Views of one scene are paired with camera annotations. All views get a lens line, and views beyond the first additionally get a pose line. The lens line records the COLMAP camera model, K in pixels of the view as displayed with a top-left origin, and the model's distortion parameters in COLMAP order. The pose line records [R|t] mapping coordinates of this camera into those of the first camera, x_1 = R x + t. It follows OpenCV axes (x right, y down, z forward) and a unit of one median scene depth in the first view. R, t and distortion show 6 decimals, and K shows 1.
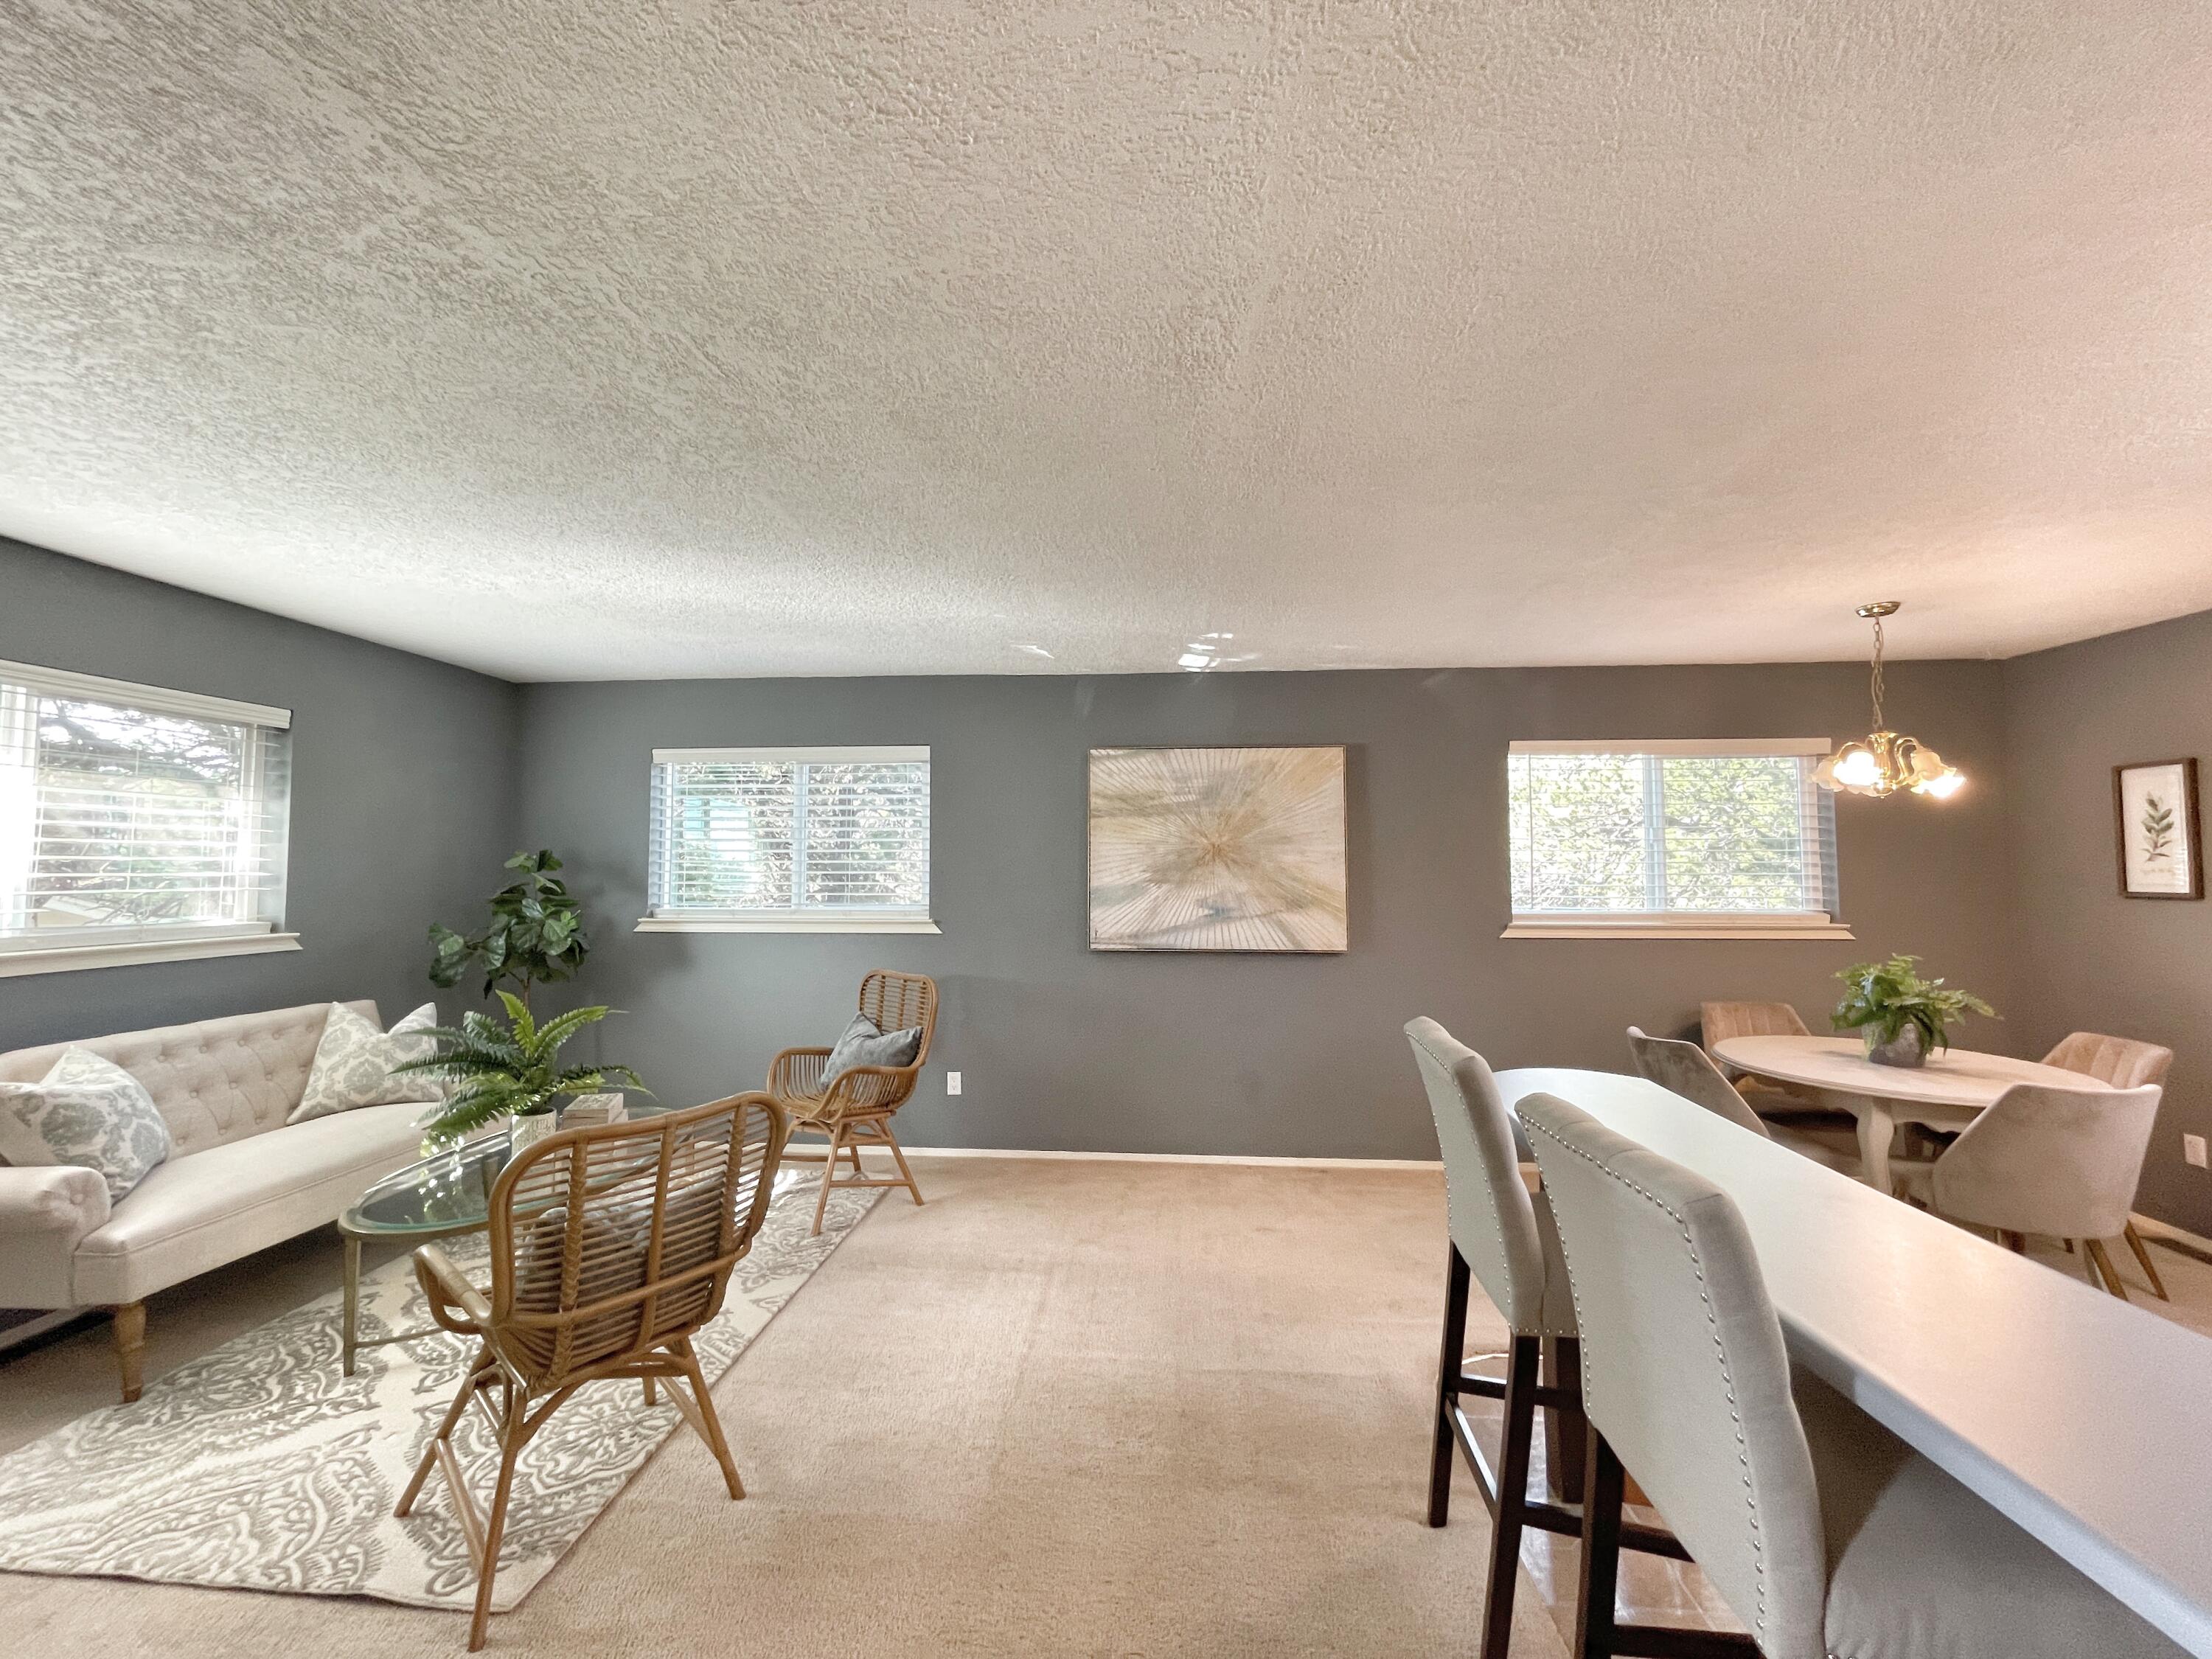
lens RADIAL K [[890.4, 0, 1093.0], [0, 890.4, 828.5], [0, 0, 1]] dist [-0.001007, -0.000357]
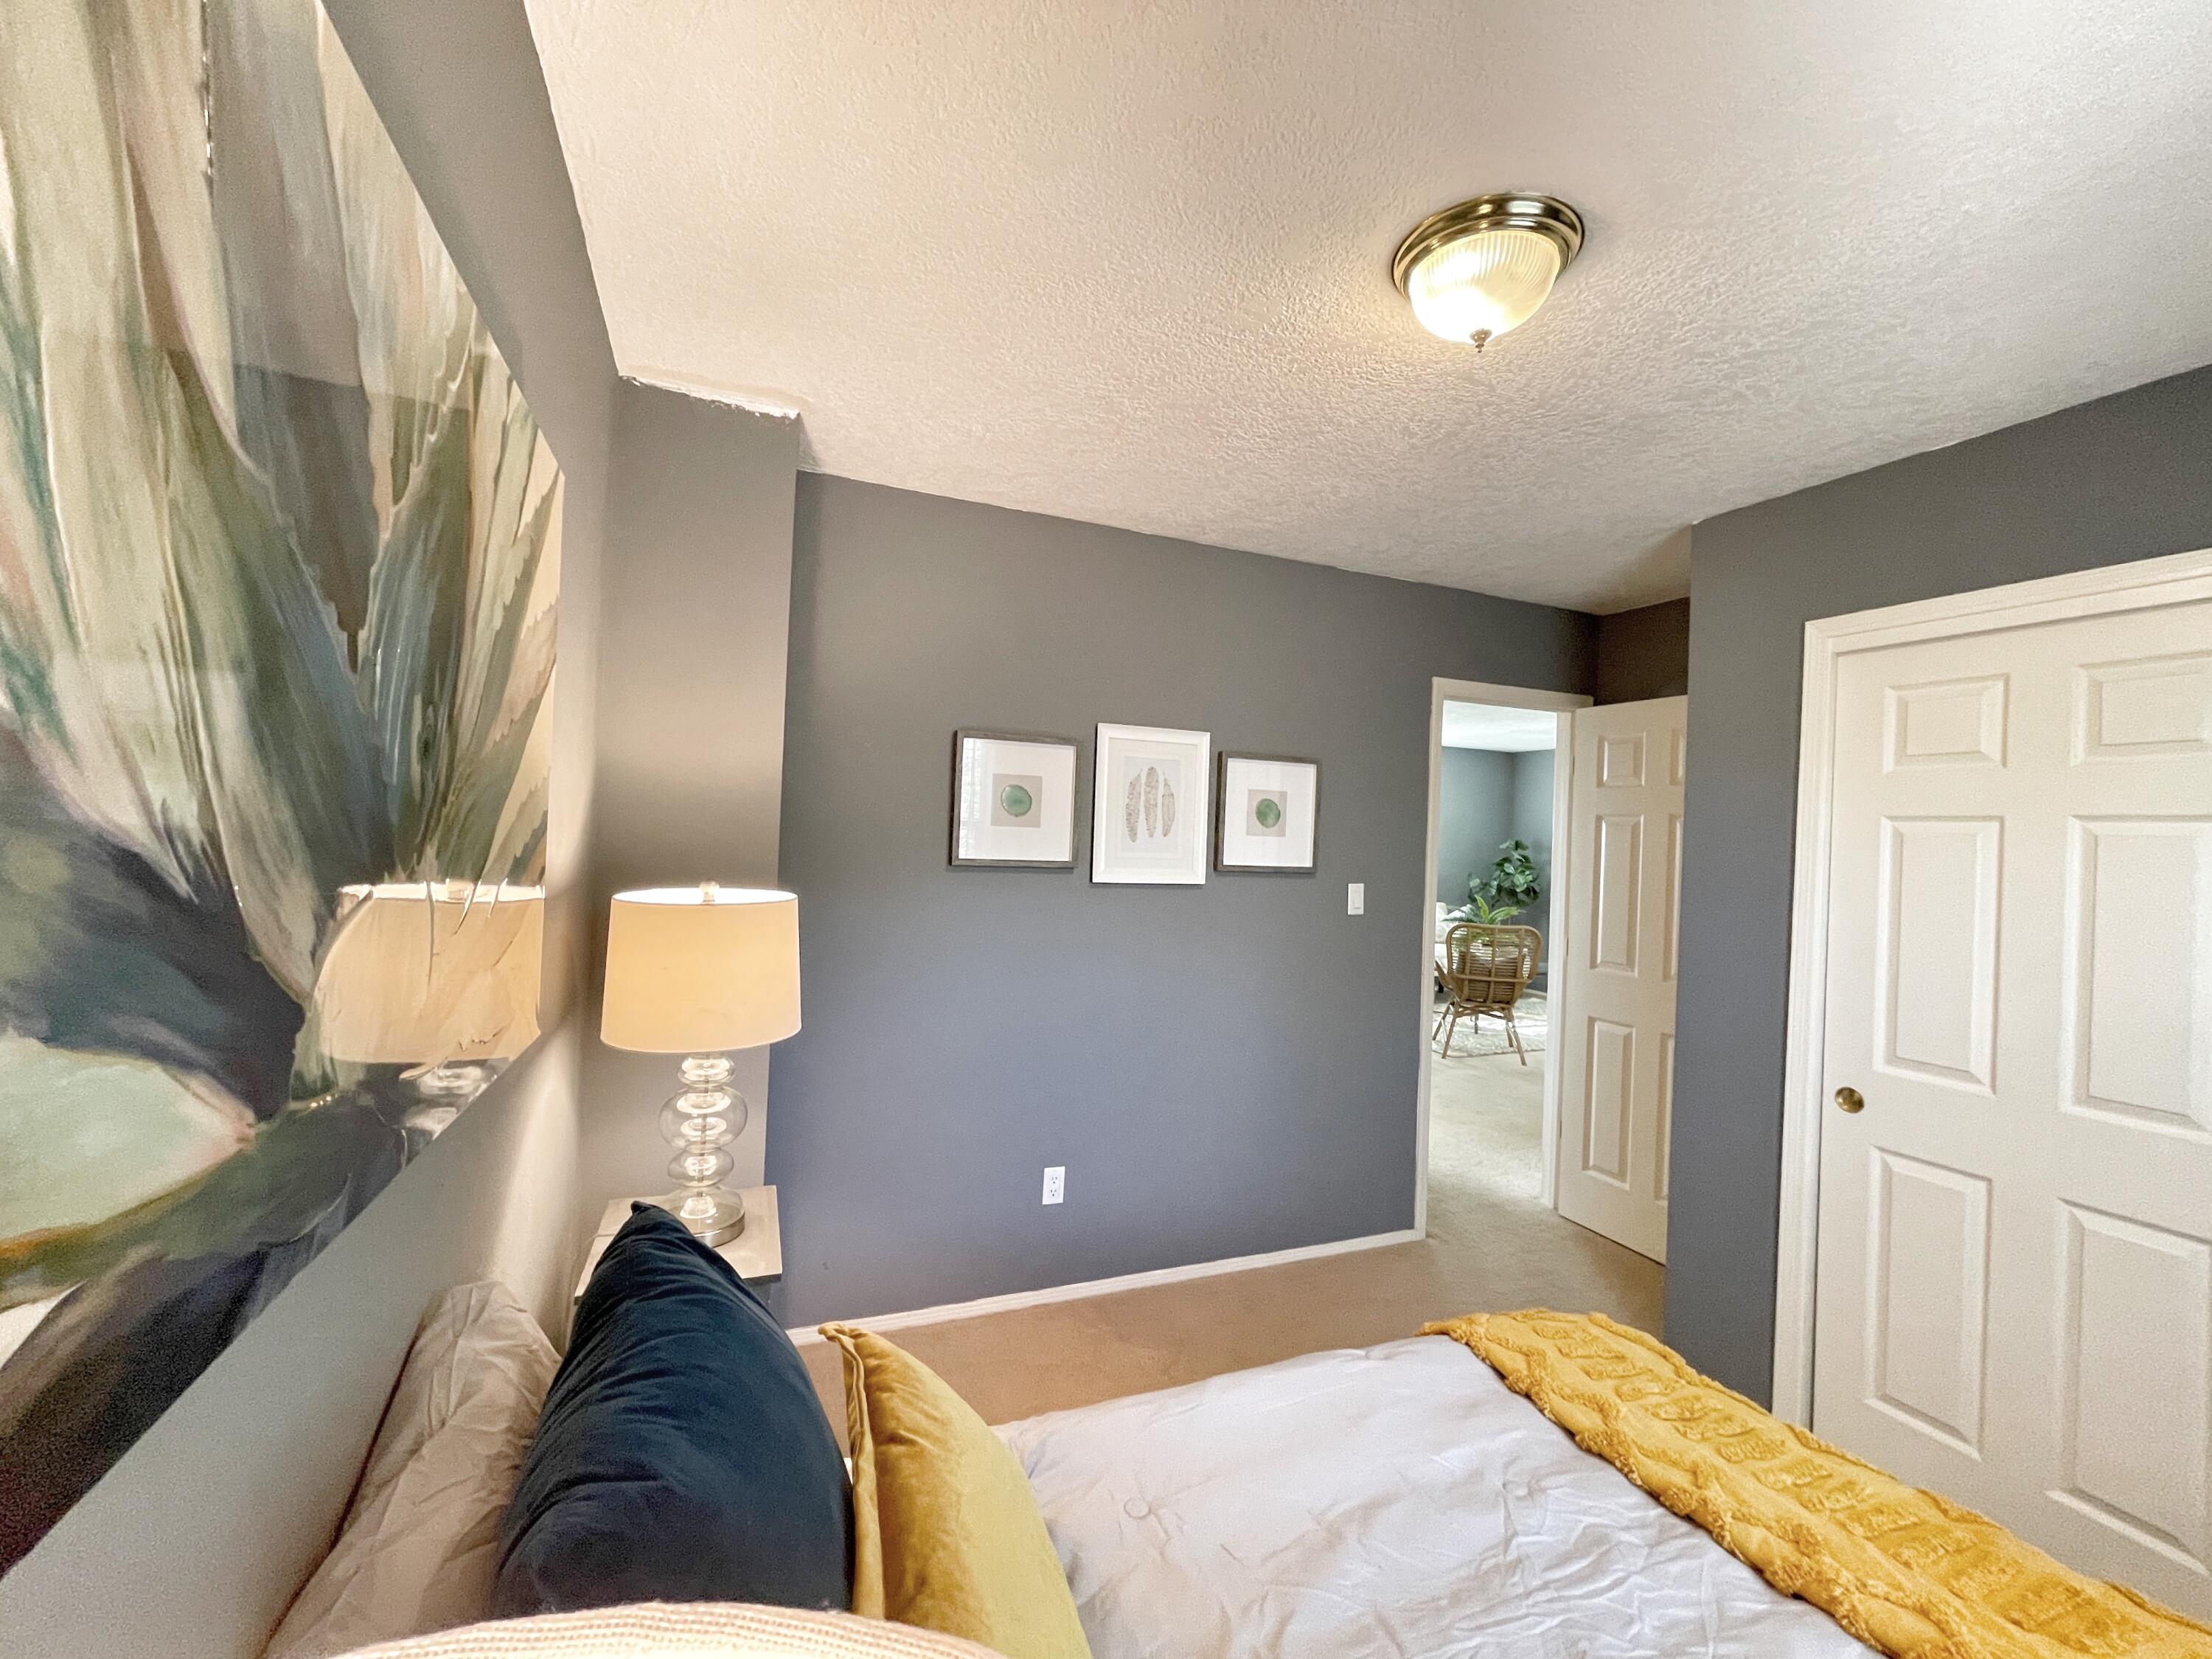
lens RADIAL K [[890.4, 0, 1093.0], [0, 890.4, 828.5], [0, 0, 1]] dist [-0.001007, -0.000357]
pose [[0.441719, 0.013856, -0.897046, 0.803151], [0.013467, 0.999666, 0.022072, -0.062220], [0.897052, -0.021830, 0.441385, -0.787221]]
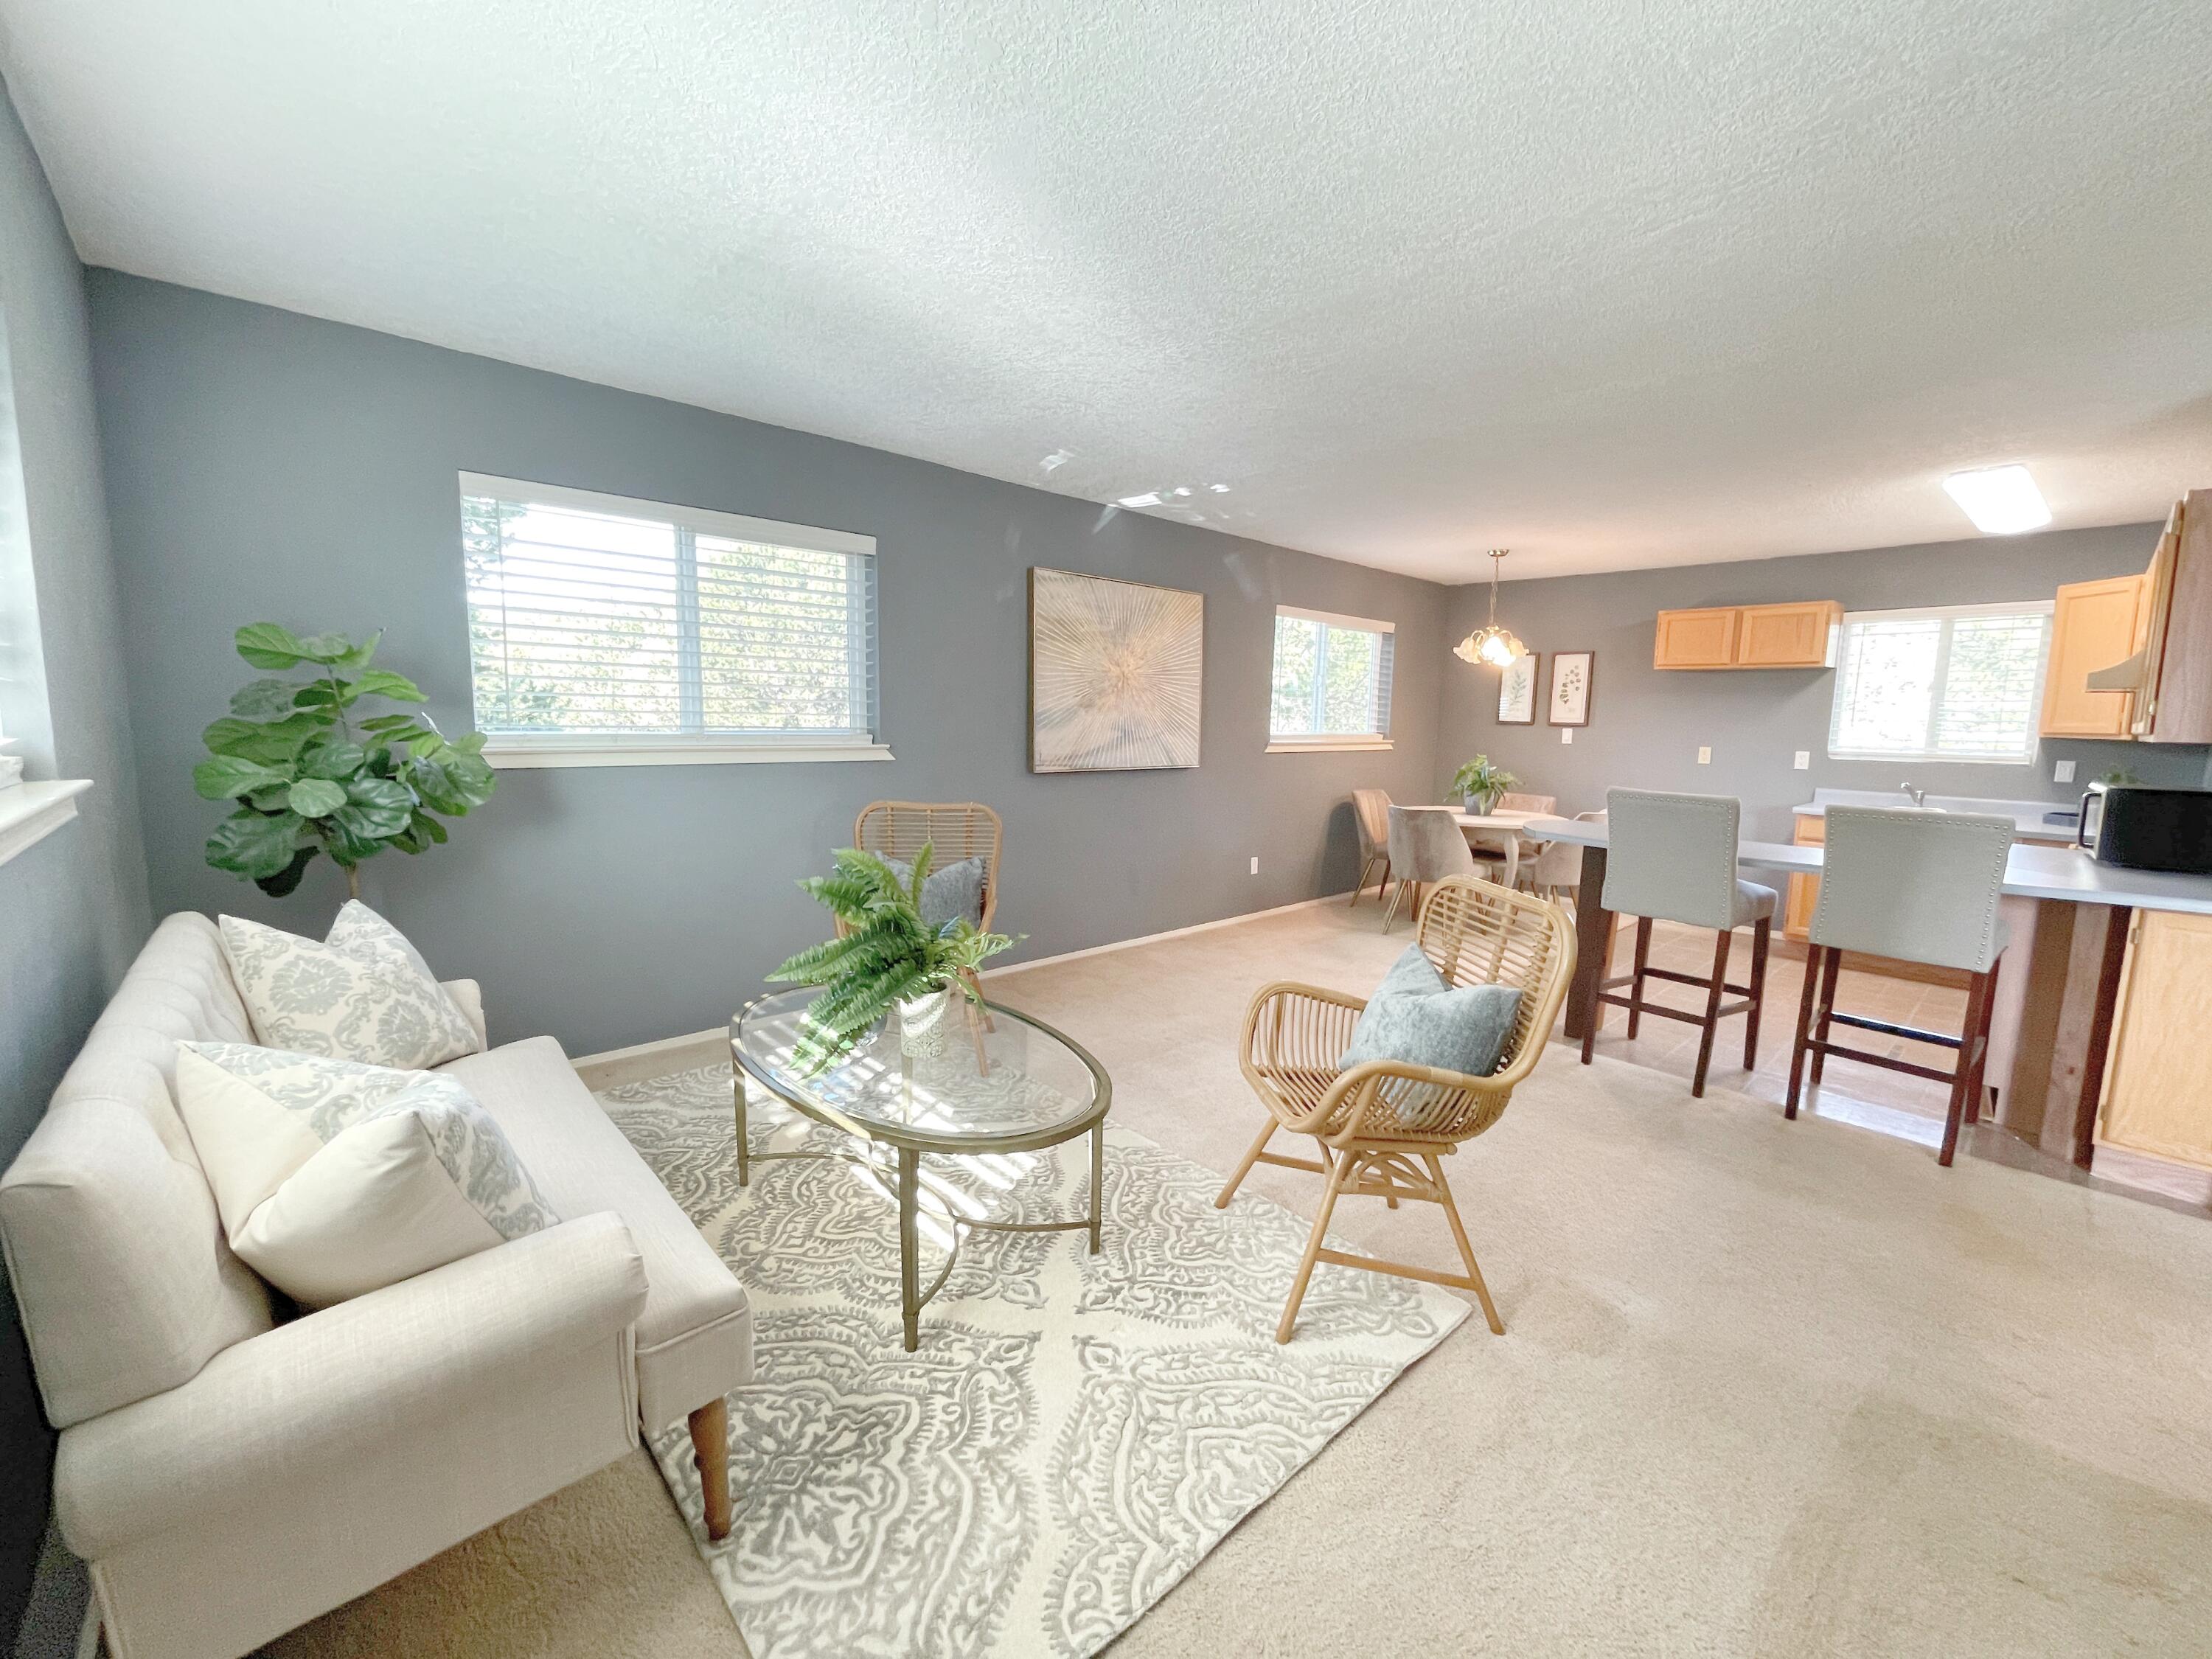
lens RADIAL K [[890.4, 0, 1093.0], [0, 890.4, 828.5], [0, 0, 1]] dist [-0.001007, -0.000357]
pose [[0.685483, -0.080622, 0.723611, -0.707067], [-0.052681, 0.985753, 0.159734, 0.033337], [-0.726180, -0.147615, 0.671470, 0.259791]]
